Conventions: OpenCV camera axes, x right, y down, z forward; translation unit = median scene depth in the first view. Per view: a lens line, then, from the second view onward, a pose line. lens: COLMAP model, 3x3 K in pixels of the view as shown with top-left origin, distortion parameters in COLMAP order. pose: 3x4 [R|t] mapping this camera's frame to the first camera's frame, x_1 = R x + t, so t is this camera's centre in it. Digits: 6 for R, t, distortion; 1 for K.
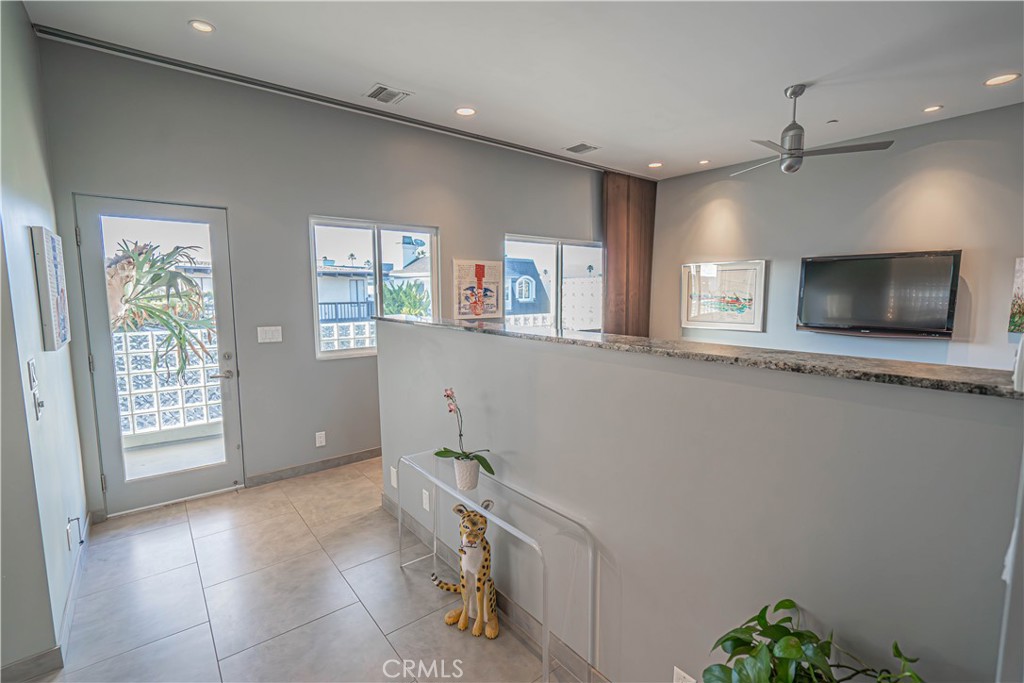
lens RADIAL K [[460.8, 0, 515.9], [0, 460.8, 344.4], [0, 0, 1]] dist [-0.010446, 0.001665]
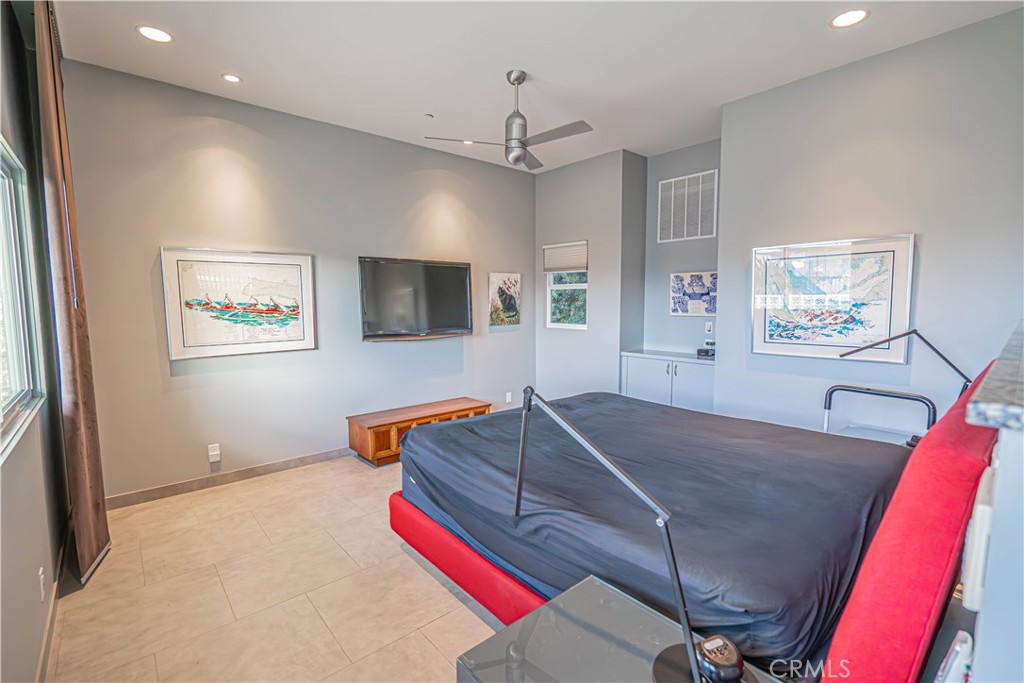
lens RADIAL K [[460.8, 0, 515.9], [0, 460.8, 344.4], [0, 0, 1]] dist [-0.010446, 0.001665]
pose [[-0.043491, -0.088626, 0.995115, -0.236623], [0.121102, 0.988245, 0.093307, -0.067018], [-0.991687, 0.124568, -0.032247, 0.709787]]
